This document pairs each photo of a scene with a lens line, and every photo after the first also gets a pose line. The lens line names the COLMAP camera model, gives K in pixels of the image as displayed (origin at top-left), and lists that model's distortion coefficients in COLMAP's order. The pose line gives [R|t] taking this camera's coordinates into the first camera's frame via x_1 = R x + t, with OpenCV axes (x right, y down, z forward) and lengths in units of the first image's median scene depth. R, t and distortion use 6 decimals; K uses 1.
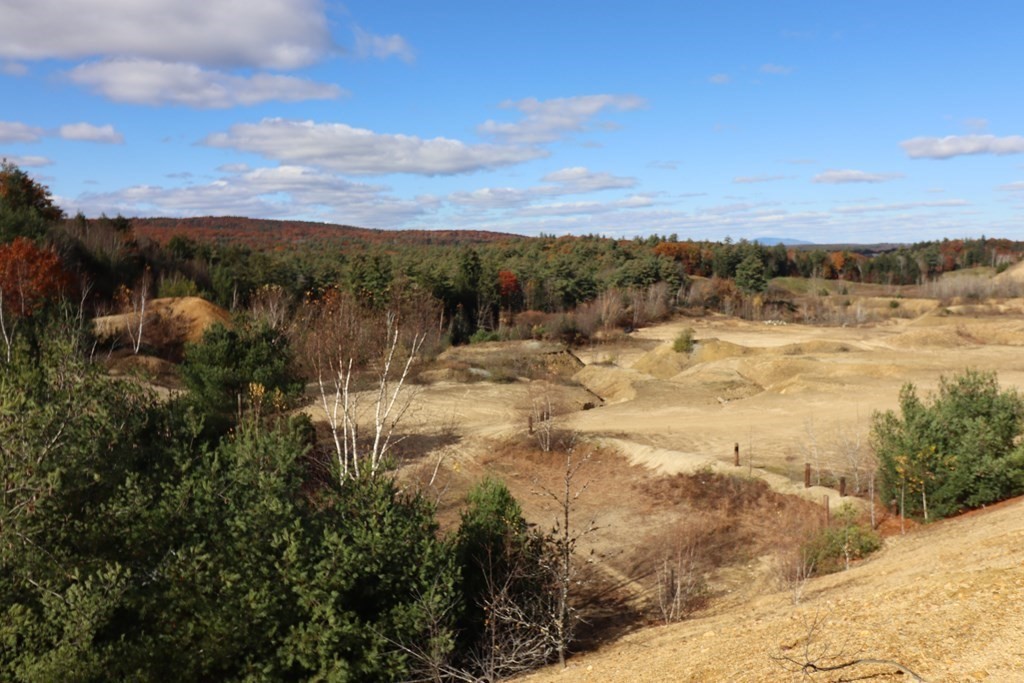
lens RADIAL K [[808.5, 0, 507.7], [0, 808.5, 325.8], [0, 0, 1]] dist [0.026812, -0.010653]
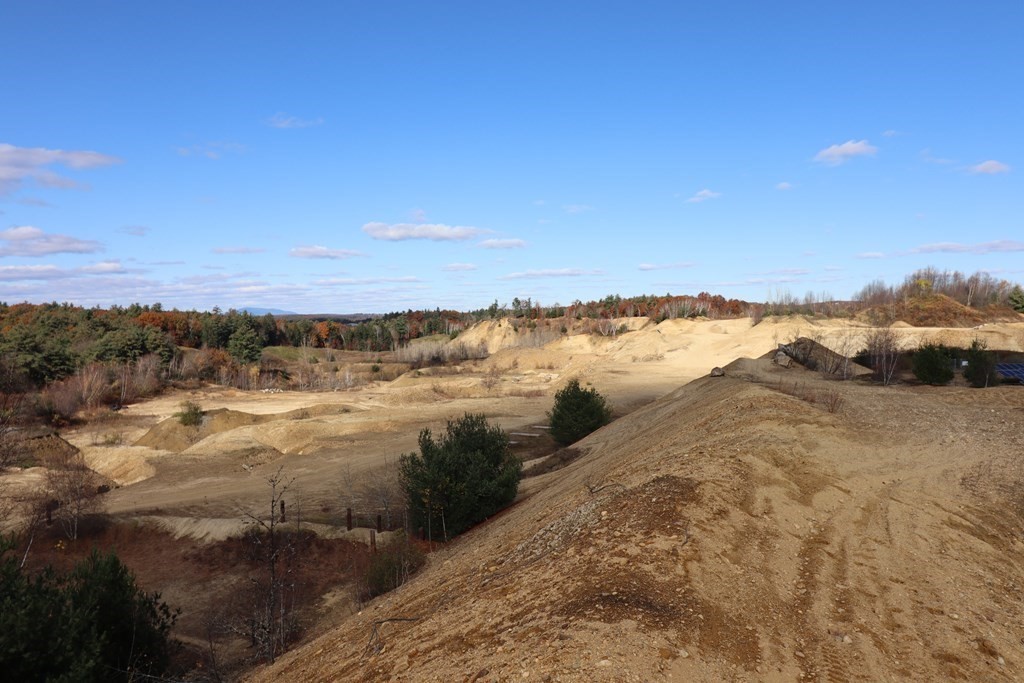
lens RADIAL K [[808.5, 0, 508.5], [0, 808.5, 336.3], [0, 0, 1]] dist [0.026812, -0.010653]
pose [[0.817155, -0.014455, 0.576237, -0.095061], [0.056487, 0.996882, -0.055096, 0.004794], [-0.573644, 0.077572, 0.815423, -0.065915]]
